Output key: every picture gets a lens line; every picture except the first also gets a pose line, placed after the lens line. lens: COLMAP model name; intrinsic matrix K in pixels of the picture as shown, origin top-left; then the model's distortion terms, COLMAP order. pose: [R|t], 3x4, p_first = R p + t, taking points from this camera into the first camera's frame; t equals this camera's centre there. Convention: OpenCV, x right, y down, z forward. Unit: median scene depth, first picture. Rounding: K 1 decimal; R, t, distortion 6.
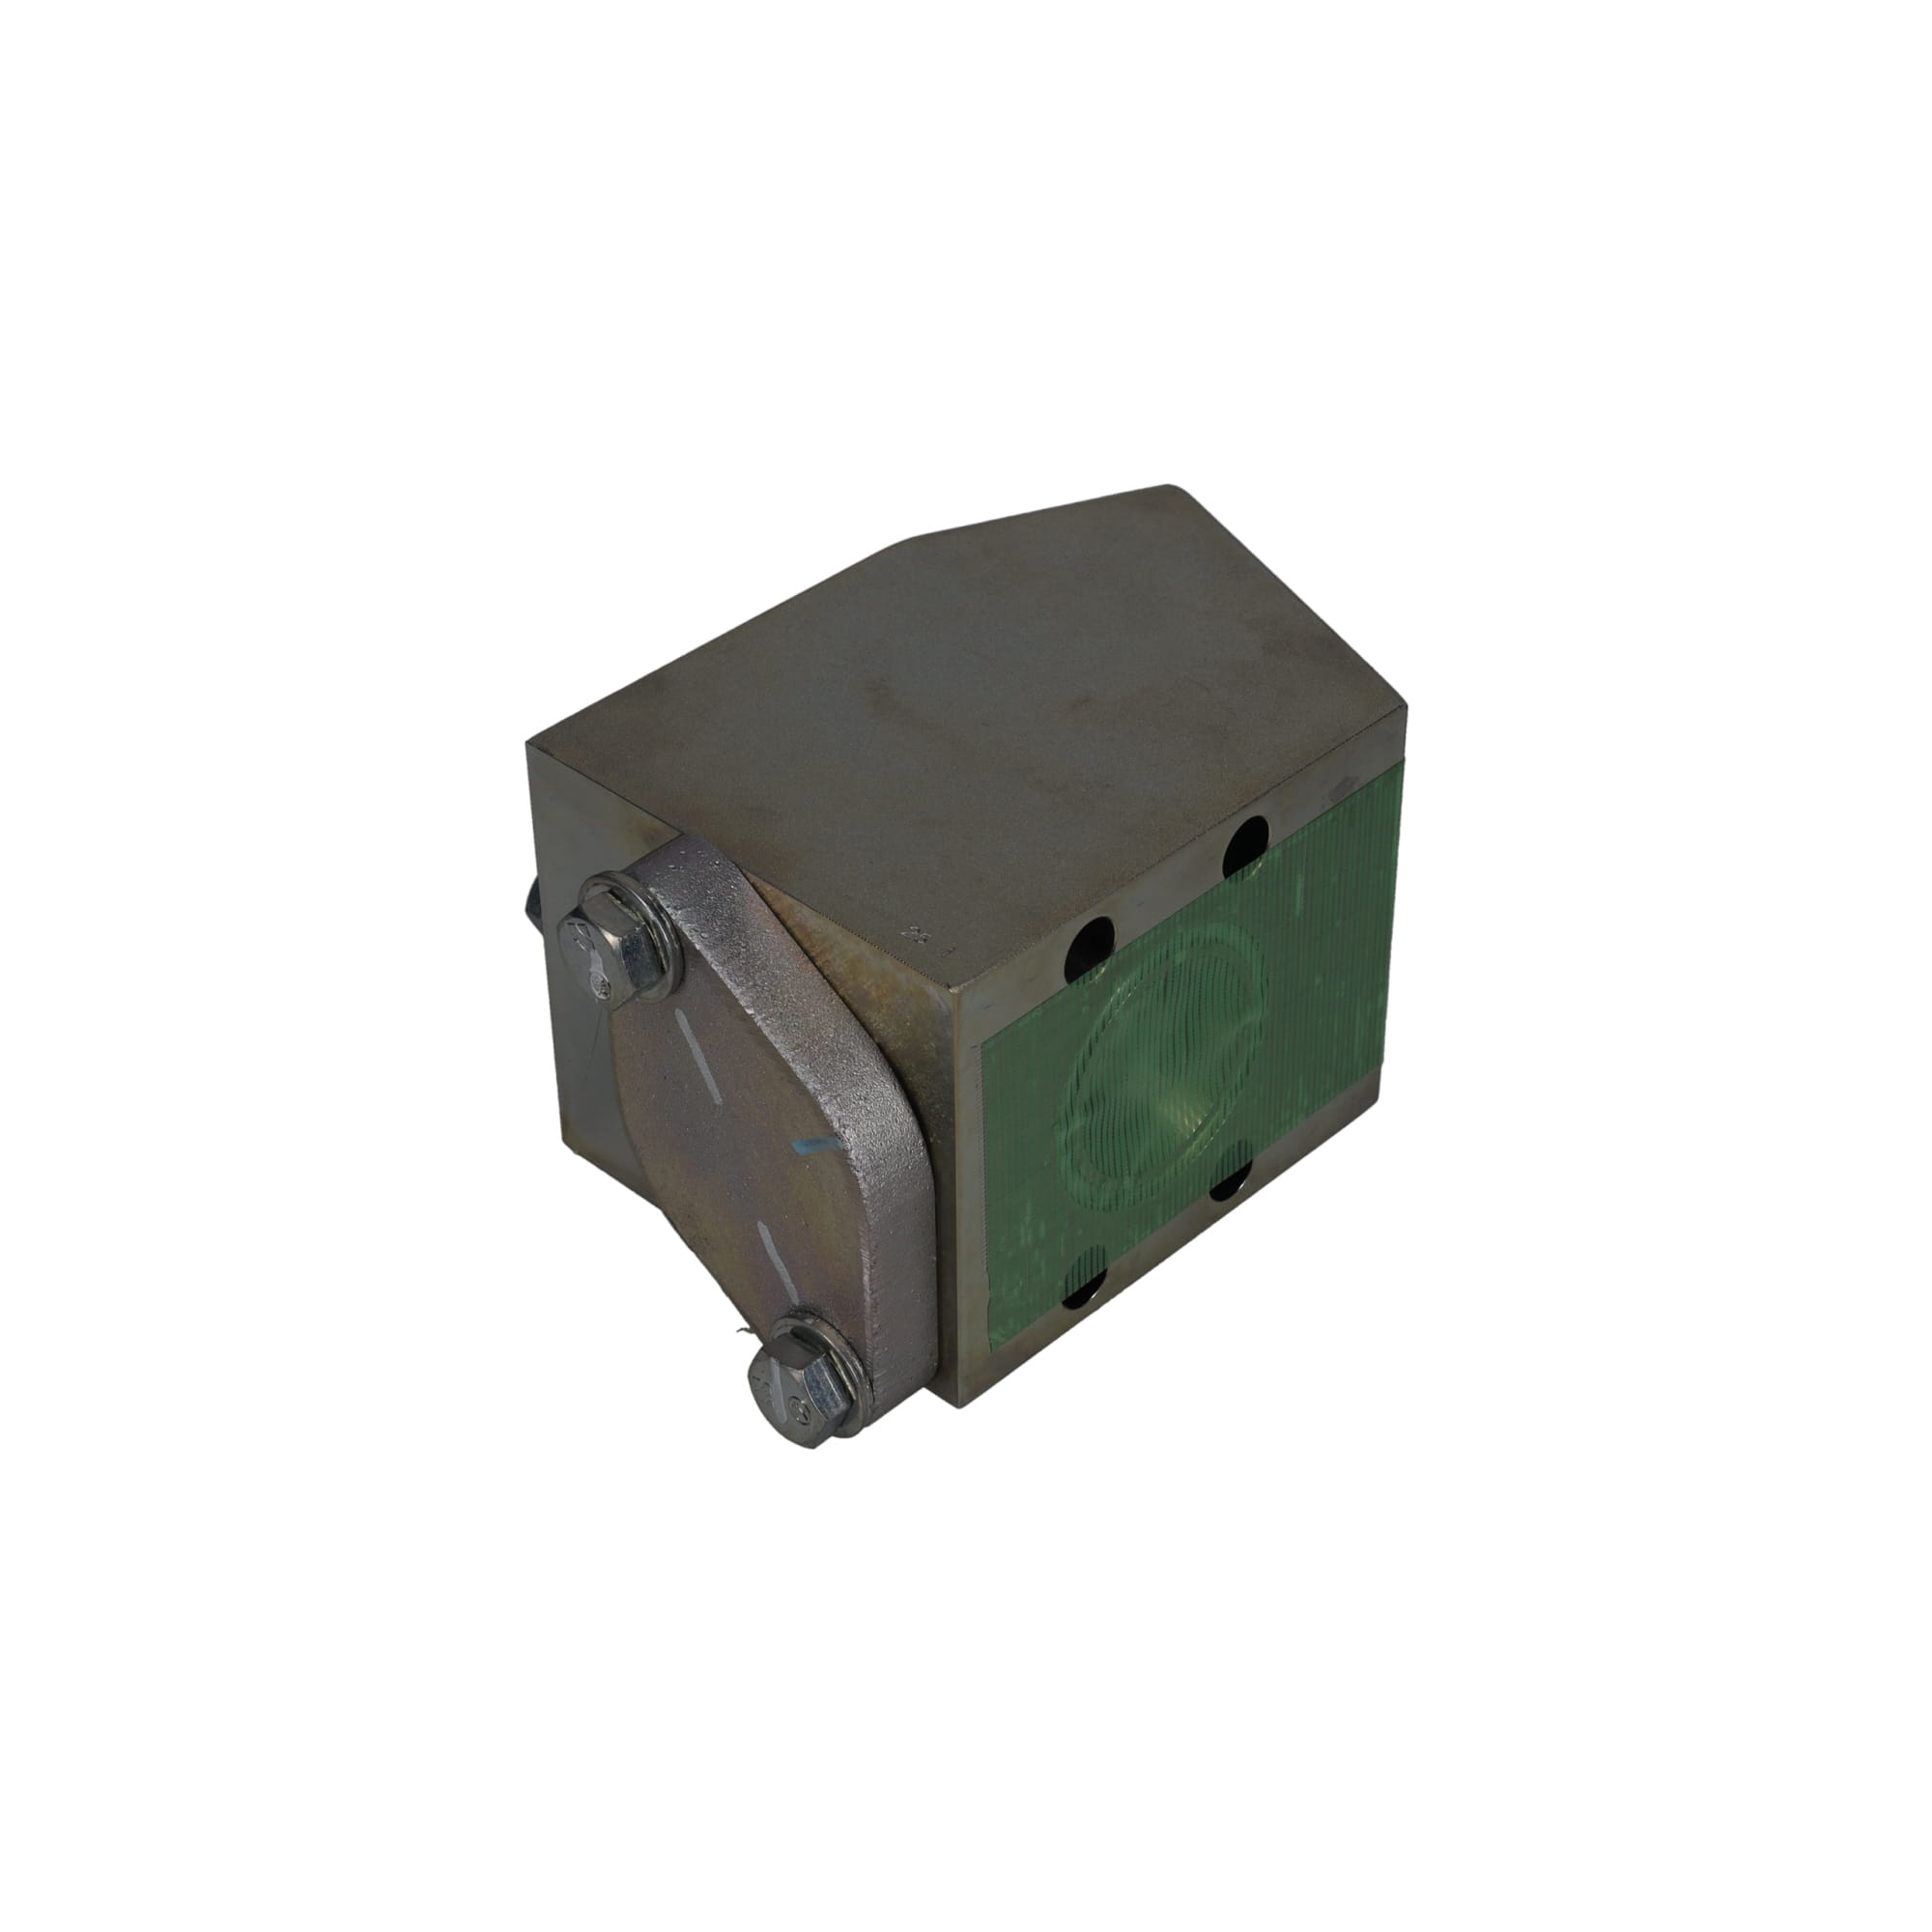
lens RADIAL K [[3562.9, 0, 966.0], [0, 3562.9, 966.0], [0, 0, 1]] dist [0.009260, -0.008439]
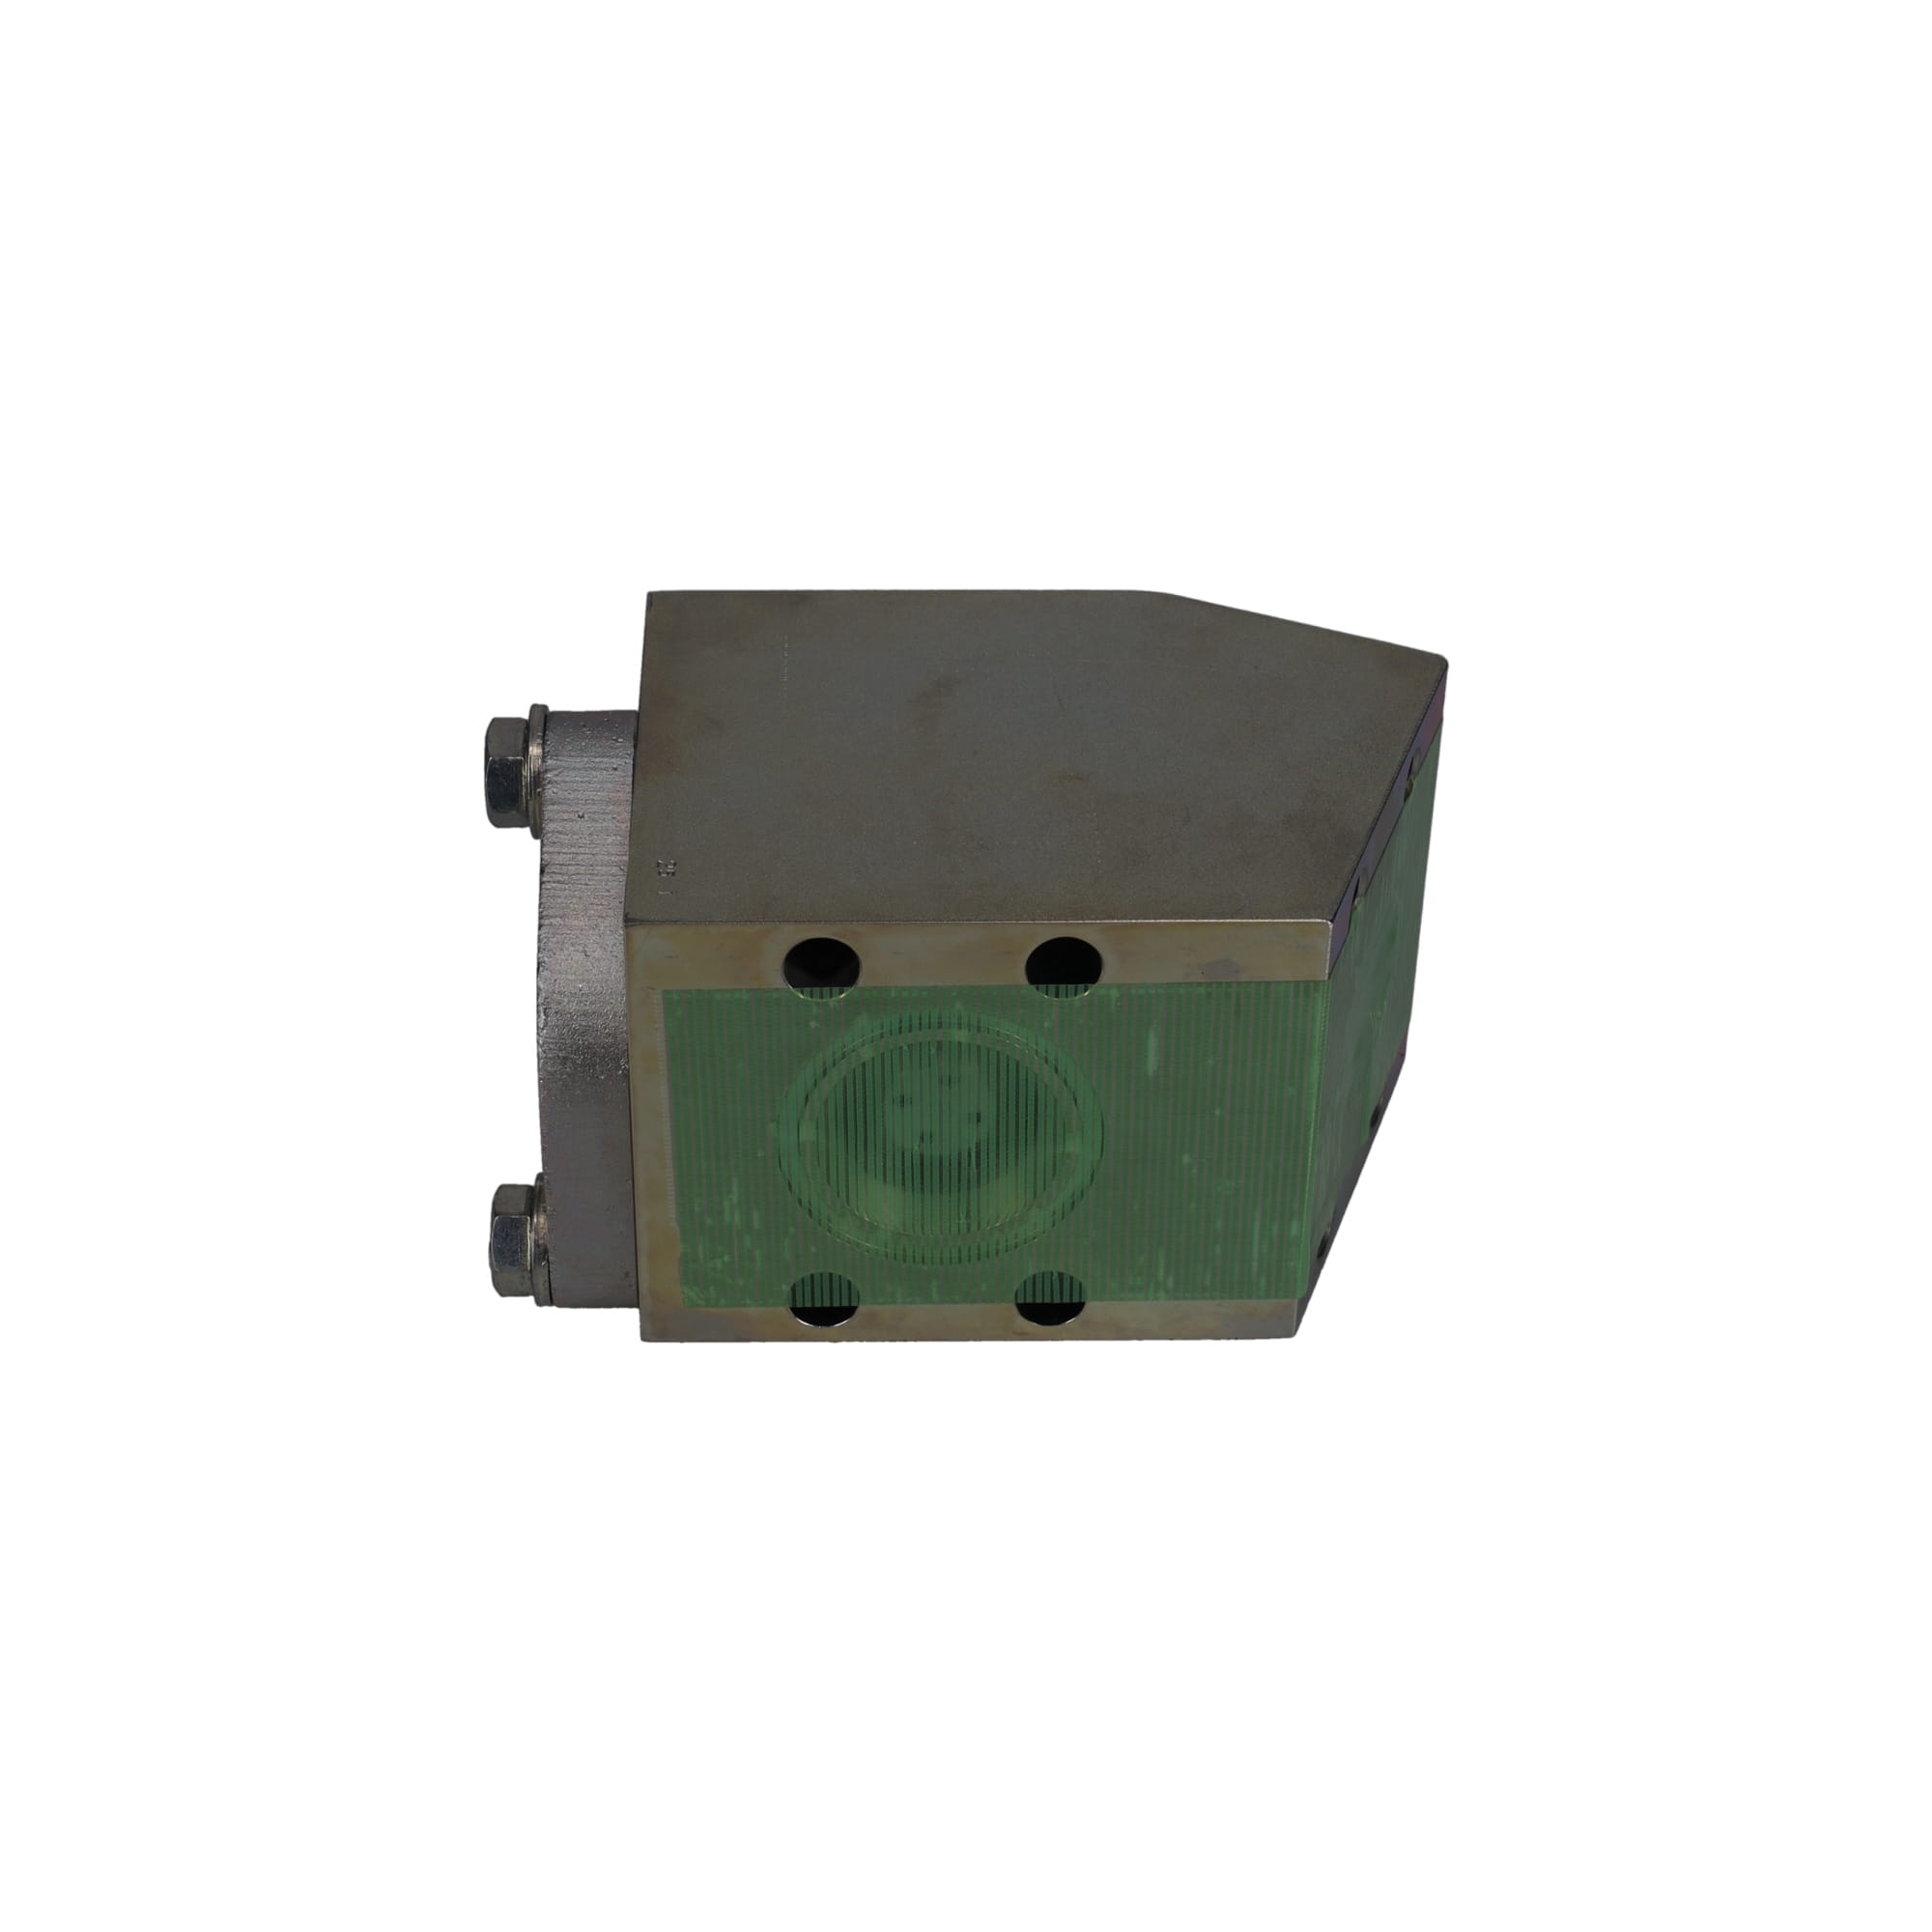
lens RADIAL K [[3562.9, 0, 966.0], [0, 3562.9, 966.0], [0, 0, 1]] dist [0.009260, -0.008439]
pose [[0.716116, 0.431837, -0.548356, 0.573406], [-0.443375, 0.888206, 0.120453, -0.133881], [0.539069, 0.156869, 0.827524, 0.189314]]
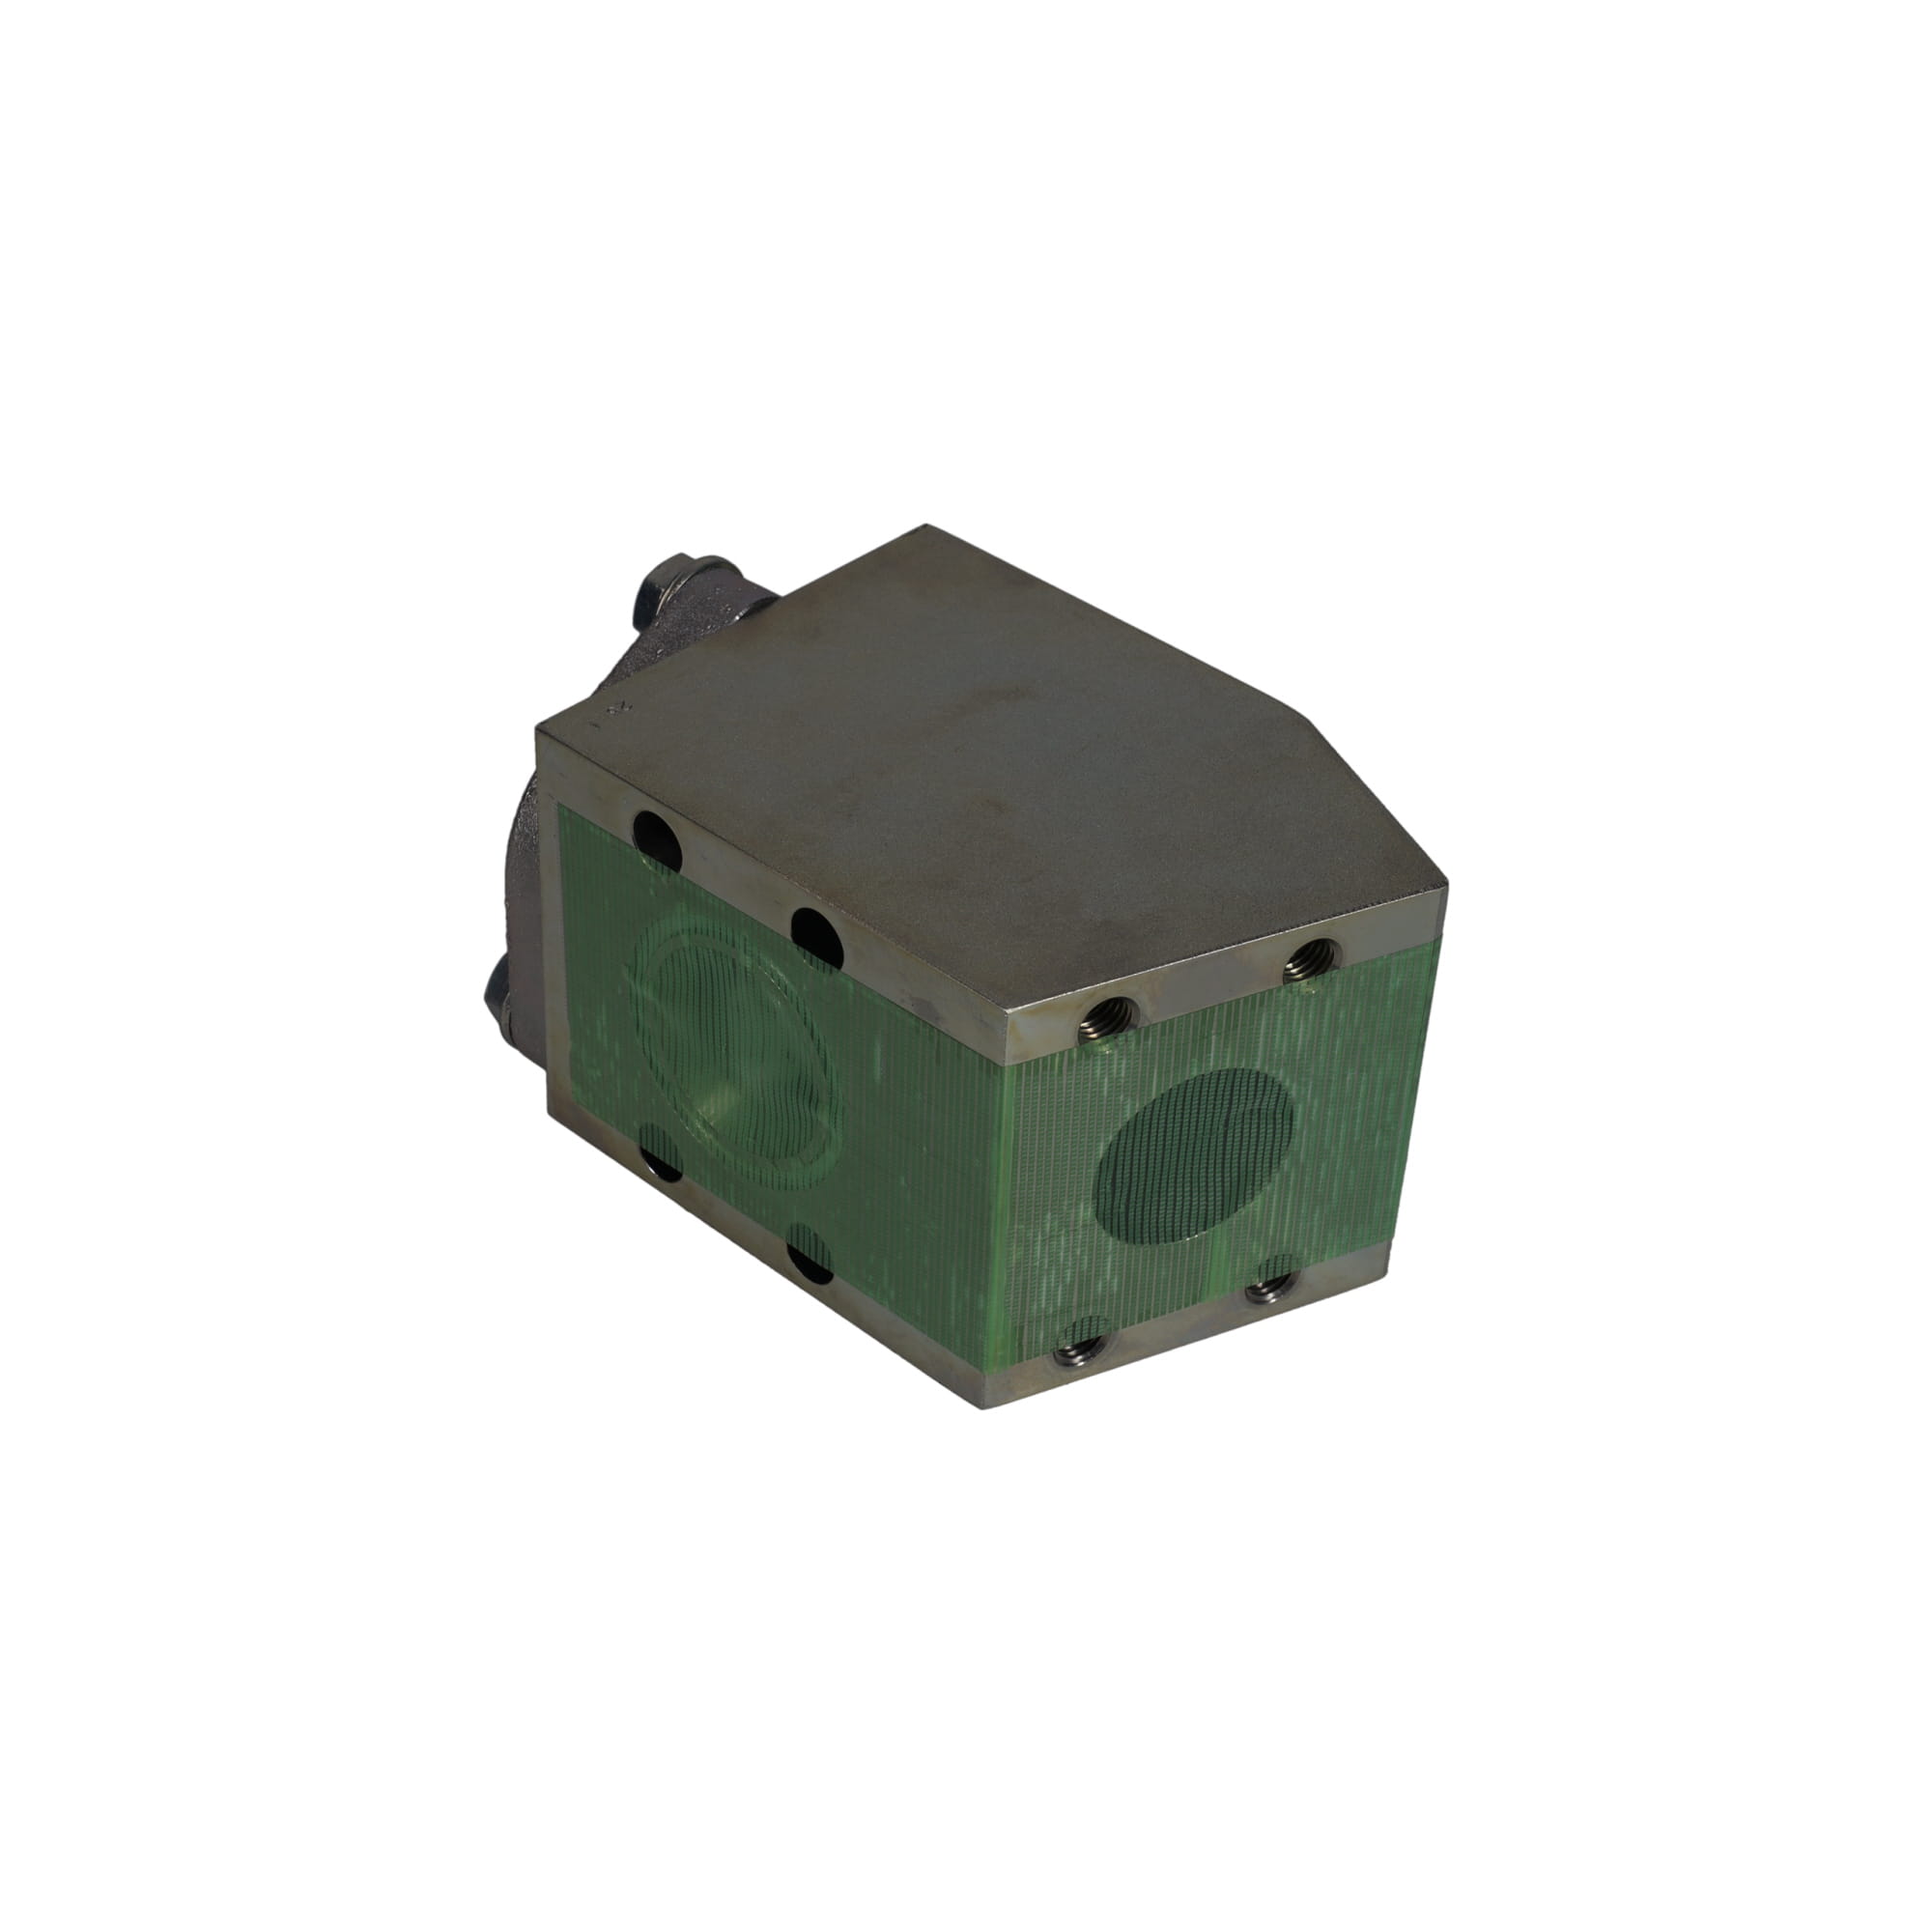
lens RADIAL K [[3562.9, 0, 966.0], [0, 3562.9, 966.0], [0, 0, 1]] dist [0.009260, -0.008439]
pose [[0.021777, 0.615536, -0.787808, 0.859614], [-0.641886, 0.612742, 0.461009, -0.508953], [0.766491, 0.495643, 0.408448, 0.612648]]
